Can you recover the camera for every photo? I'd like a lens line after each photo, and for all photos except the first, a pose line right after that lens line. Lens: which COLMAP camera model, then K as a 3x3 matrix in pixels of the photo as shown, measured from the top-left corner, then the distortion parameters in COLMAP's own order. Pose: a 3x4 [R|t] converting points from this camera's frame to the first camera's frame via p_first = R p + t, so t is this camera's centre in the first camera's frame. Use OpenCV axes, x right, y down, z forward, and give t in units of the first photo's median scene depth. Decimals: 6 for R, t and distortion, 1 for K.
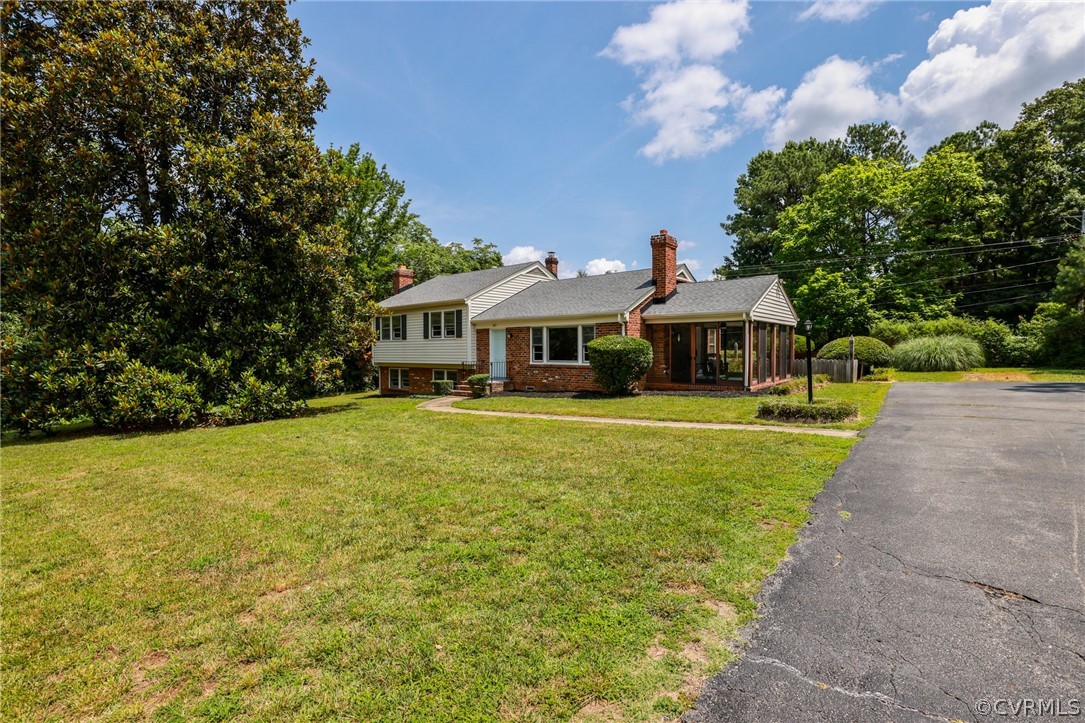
lens RADIAL K [[495.9, 0, 543.8], [0, 495.9, 359.0], [0, 0, 1]] dist [-0.043209, 0.007173]
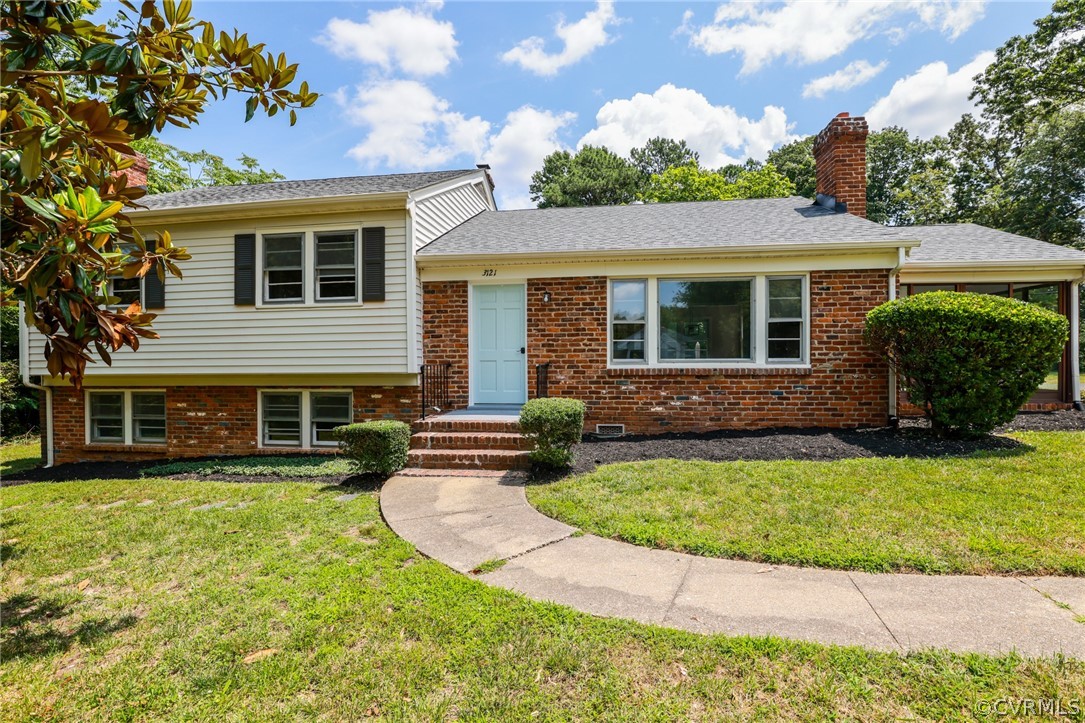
lens RADIAL K [[495.9, 0, 536.9], [0, 495.9, 363.7], [0, 0, 1]] dist [-0.043209, 0.007173]
pose [[0.842886, -0.003782, 0.538080, -0.297489], [0.012951, 0.999828, -0.013260, 0.010620], [-0.537937, 0.018145, 0.842790, 0.694028]]
